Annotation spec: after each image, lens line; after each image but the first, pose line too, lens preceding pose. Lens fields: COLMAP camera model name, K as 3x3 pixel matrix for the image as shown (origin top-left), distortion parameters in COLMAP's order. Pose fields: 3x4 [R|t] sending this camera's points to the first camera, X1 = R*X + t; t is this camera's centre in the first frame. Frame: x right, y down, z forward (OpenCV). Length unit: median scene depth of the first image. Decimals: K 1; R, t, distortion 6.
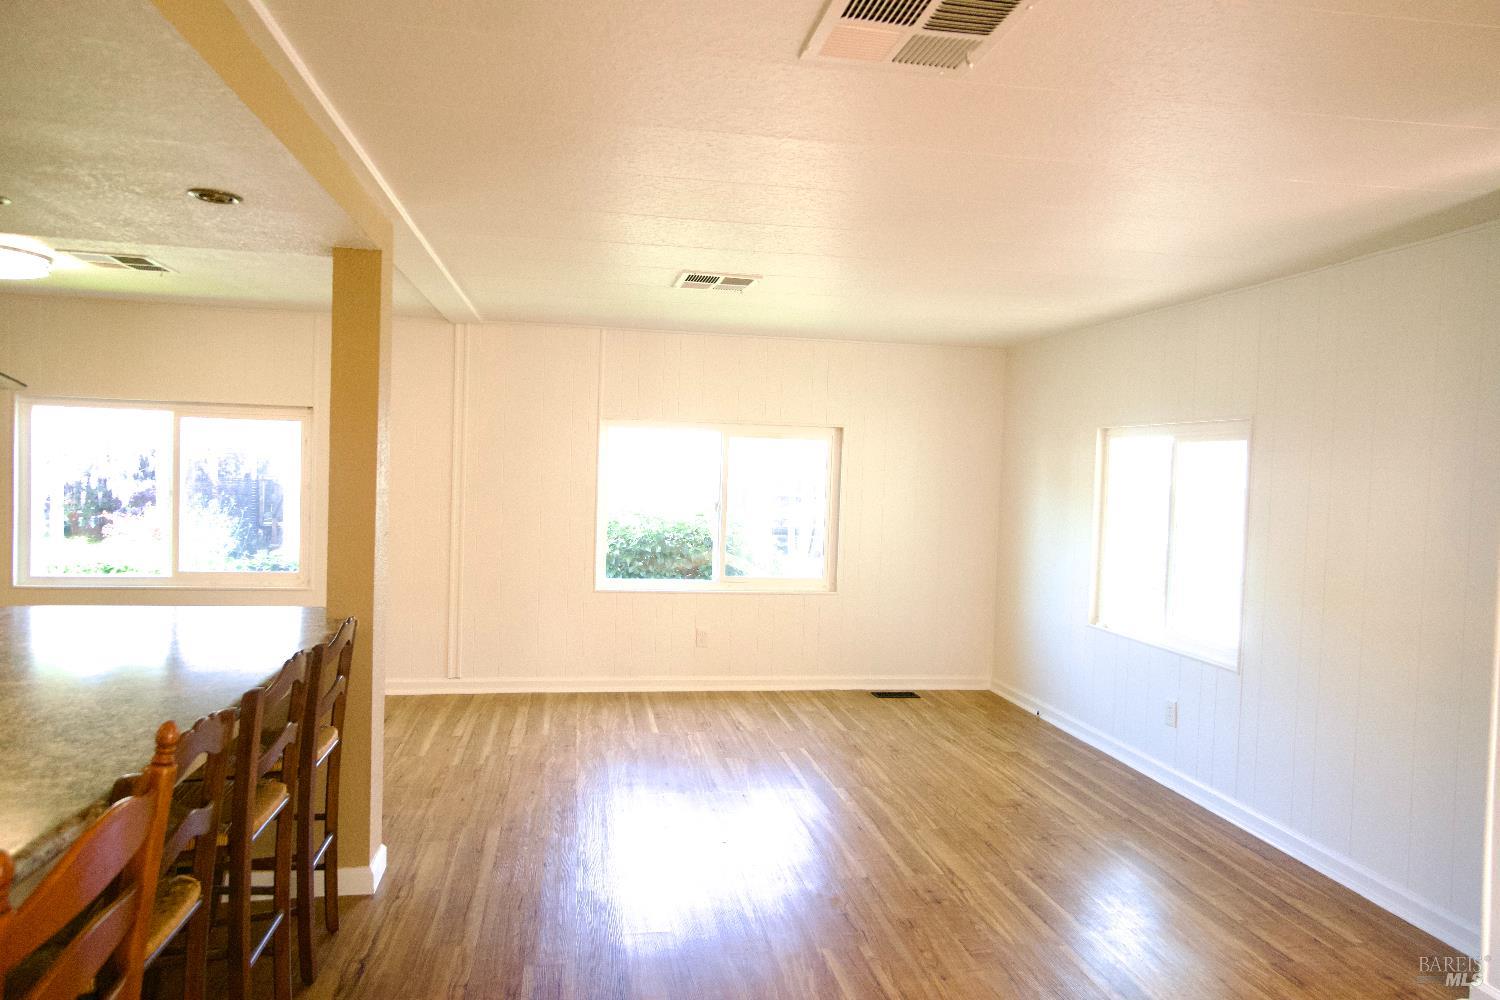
lens RADIAL K [[928.9, 0, 737.6], [0, 928.9, 517.1], [0, 0, 1]] dist [-0.008434, 0.019490]
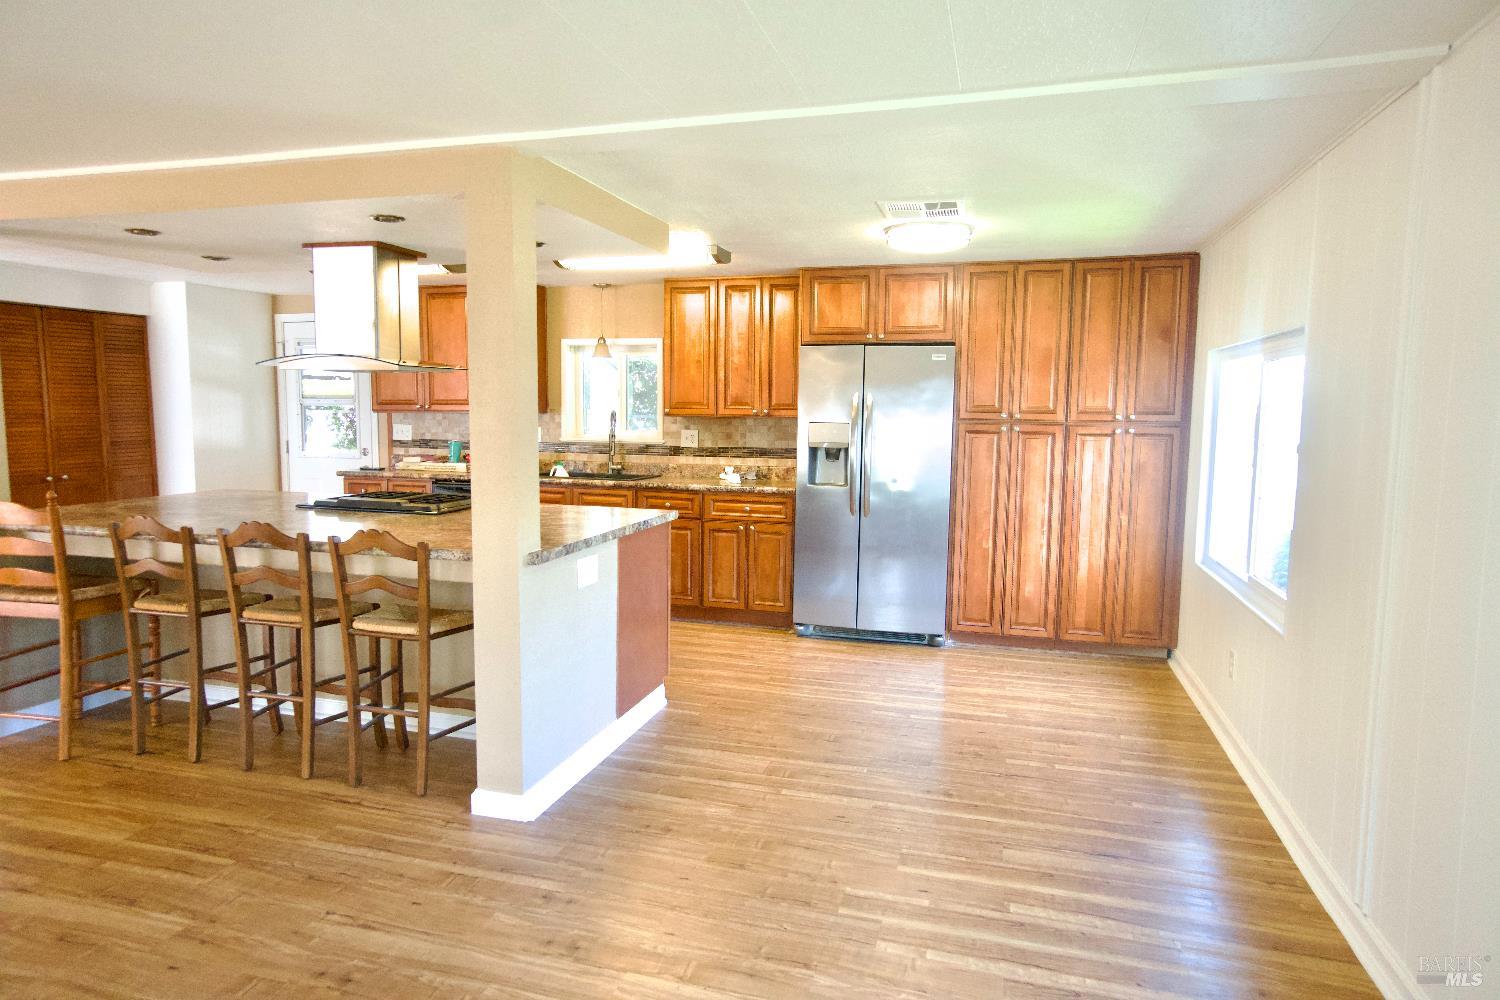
lens RADIAL K [[928.9, 0, 734.3], [0, 928.9, 497.7], [0, 0, 1]] dist [-0.008434, 0.019490]
pose [[-0.446547, 0.055263, -0.893052, 0.278075], [-0.076814, 0.992038, 0.099797, -0.053998], [0.891457, 0.113163, -0.438747, 1.191923]]
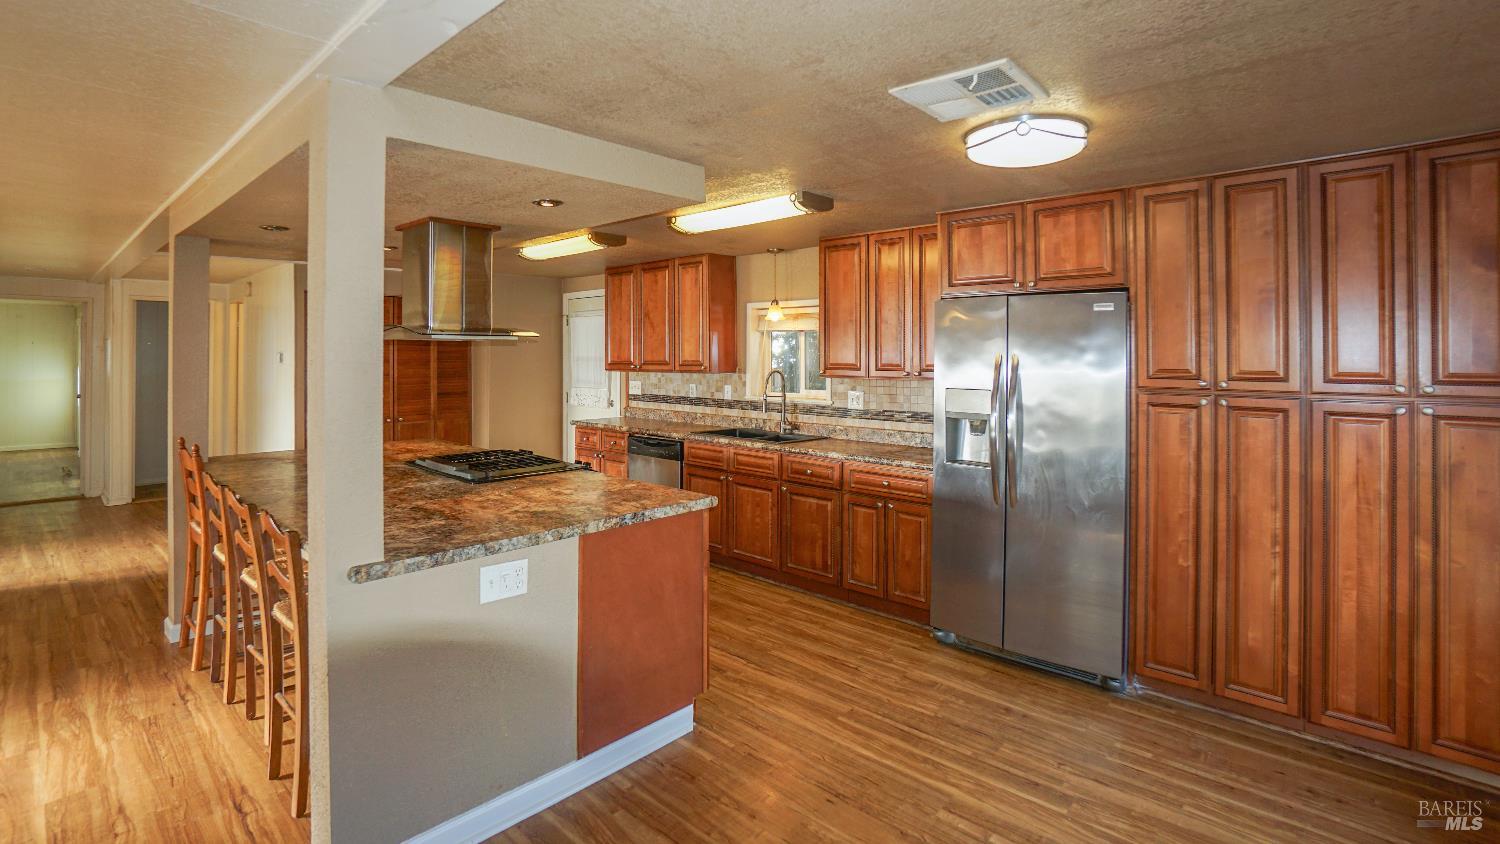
lens RADIAL K [[706.3, 0, 728.8], [0, 706.3, 341.1], [0, 0, 1]] dist [-0.056432, 0.018036]
pose [[-0.803181, -0.040563, -0.594353, -0.222335], [-0.061263, 0.998014, 0.014677, -0.089251], [0.592577, 0.048200, -0.804070, 1.218264]]
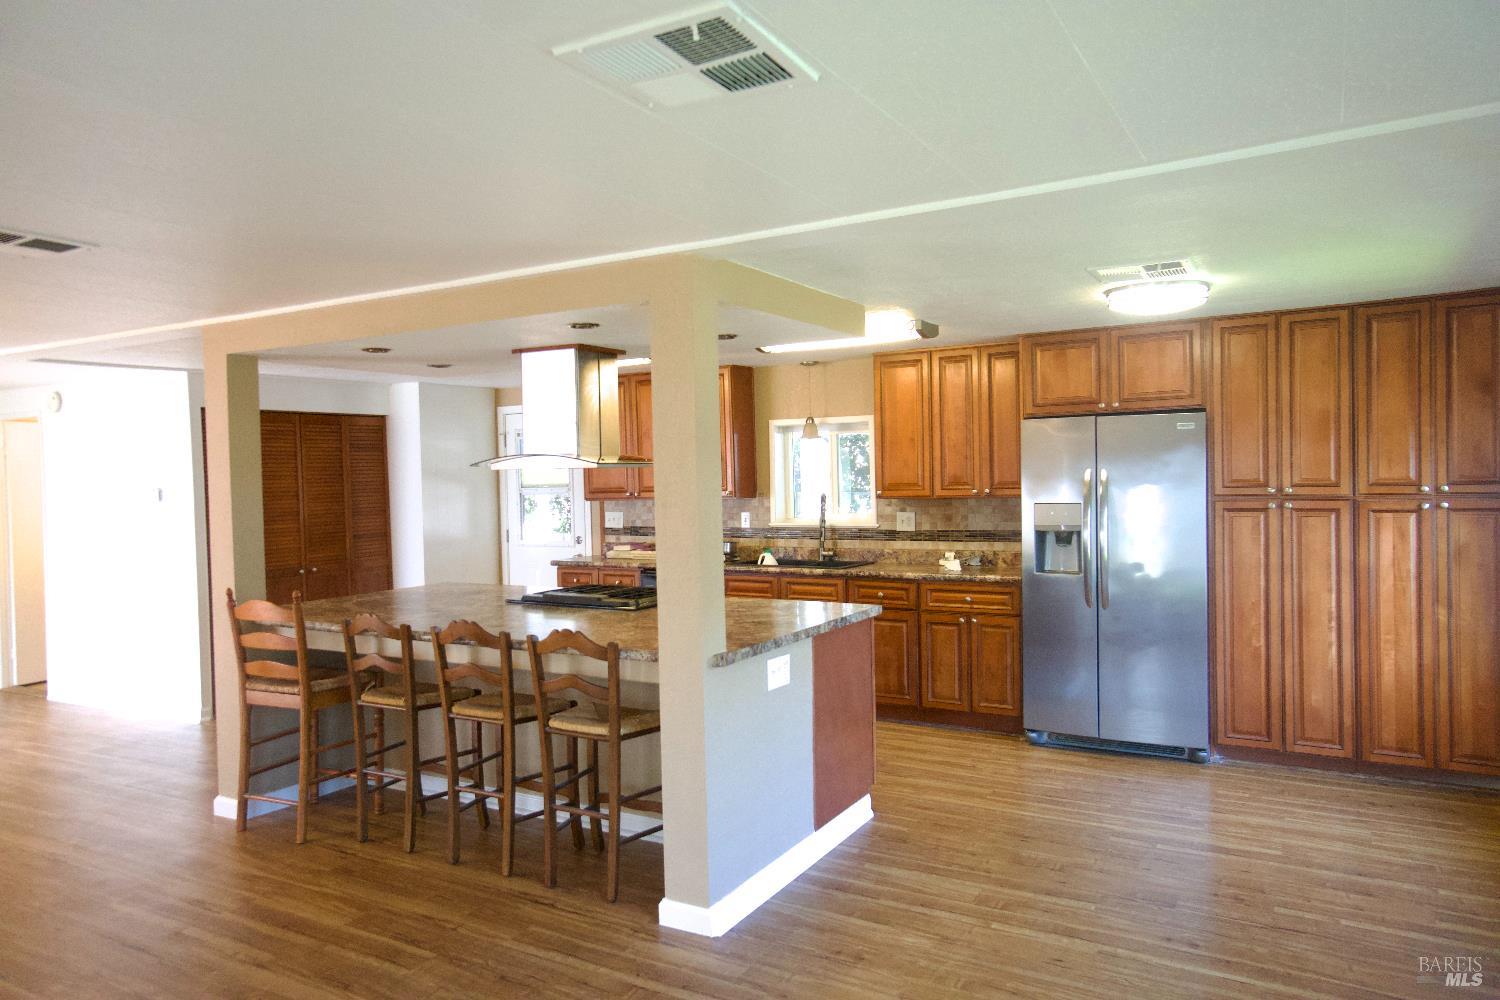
lens RADIAL K [[1021.7, 0, 730.3], [0, 1021.7, 495.3], [0, 0, 1]] dist [0.006329, 0.024873]
pose [[-0.650776, 0.000287, -0.759270, 0.291405], [-0.042739, 0.998401, 0.037010, -0.077764], [0.758066, 0.056536, -0.649723, 1.247605]]
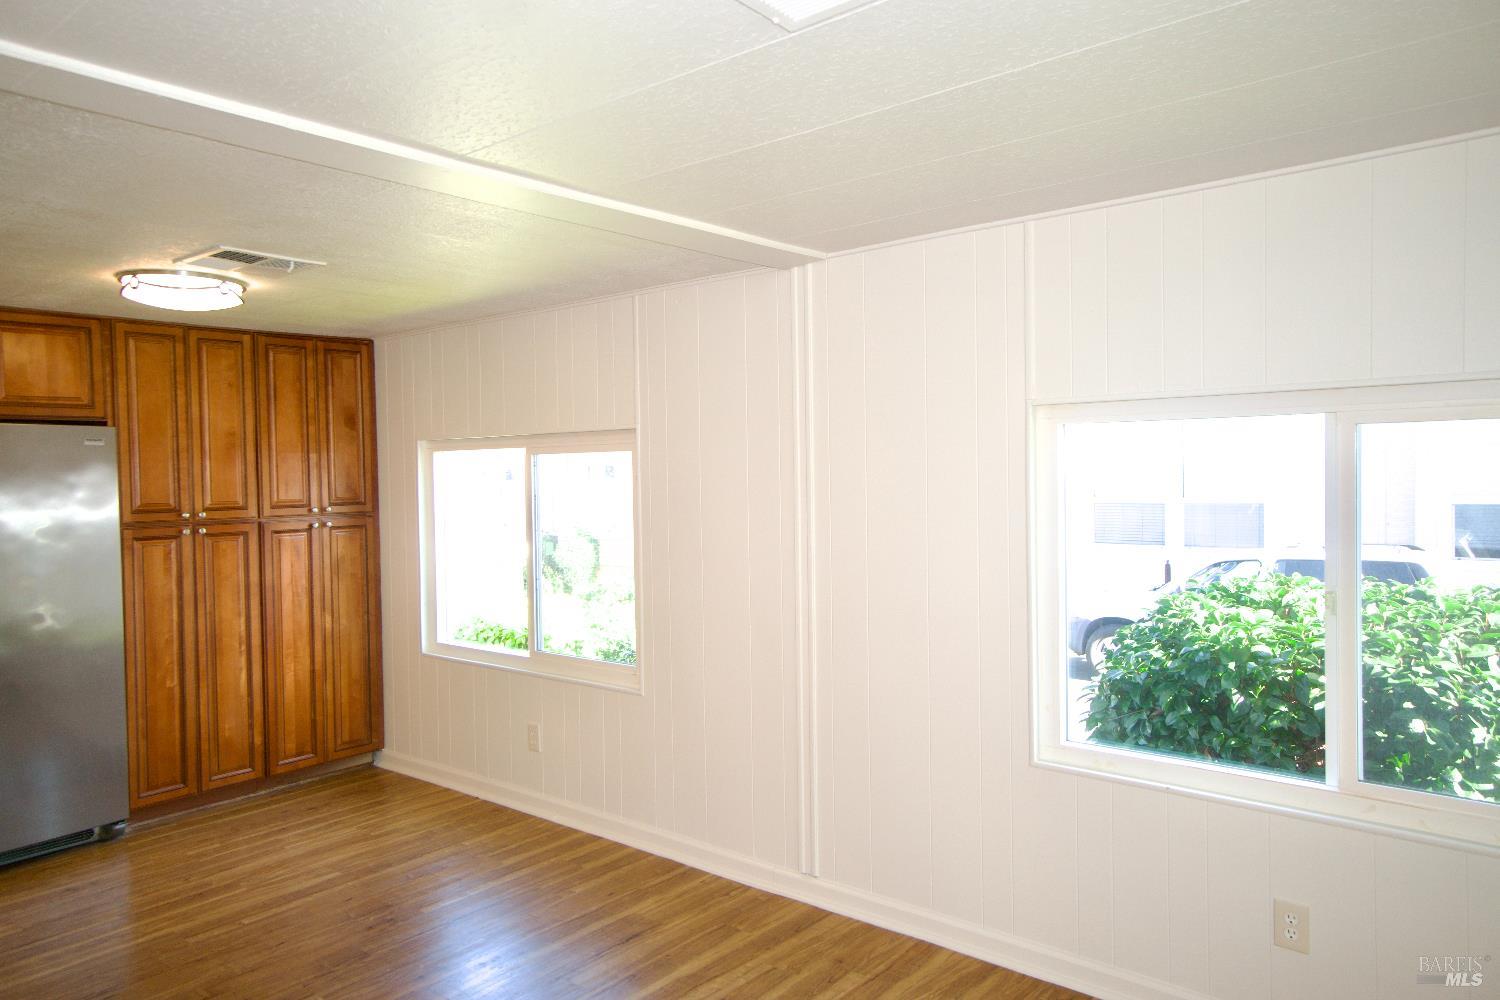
lens RADIAL K [[1021.7, 0, 737.1], [0, 1021.7, 494.5], [0, 0, 1]] dist [0.006329, 0.024873]
pose [[0.640656, -0.023299, -0.767474, 0.215284], [-0.008505, 0.999263, -0.037436, -0.053208], [0.767781, 0.030511, 0.639986, 0.716777]]
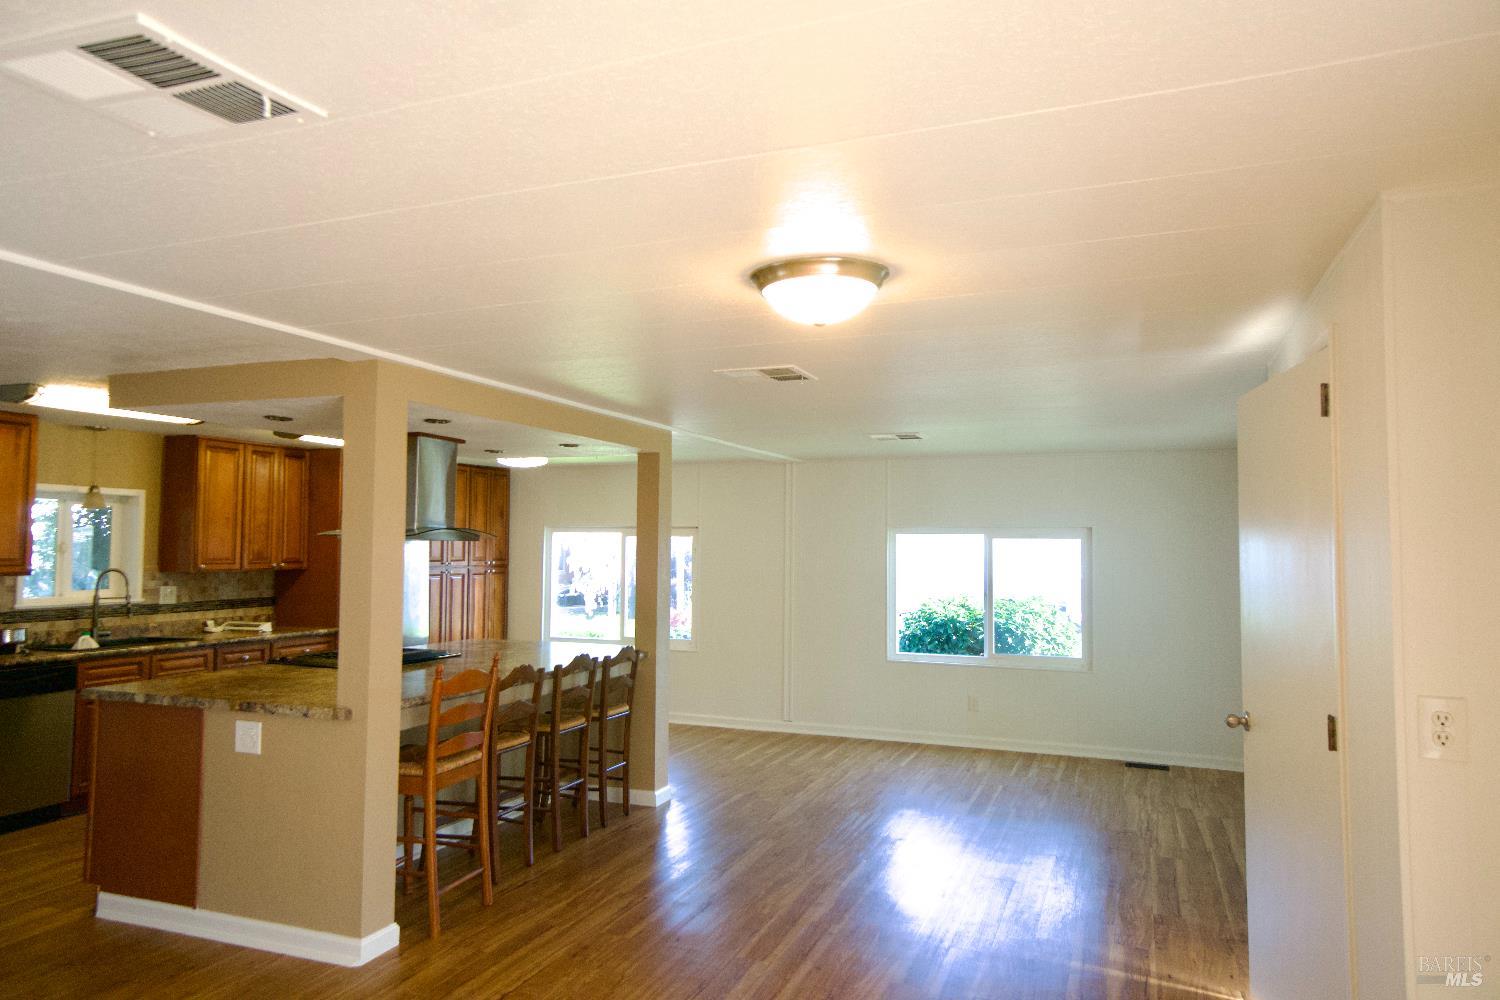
lens RADIAL K [[1021.7, 0, 744.6], [0, 1021.7, 489.8], [0, 0, 1]] dist [0.006329, 0.024873]
pose [[0.857486, -0.051737, -0.511900, 0.559002], [-0.013637, 0.992296, -0.123135, 0.028394], [0.514327, 0.112567, 0.850174, -0.457145]]
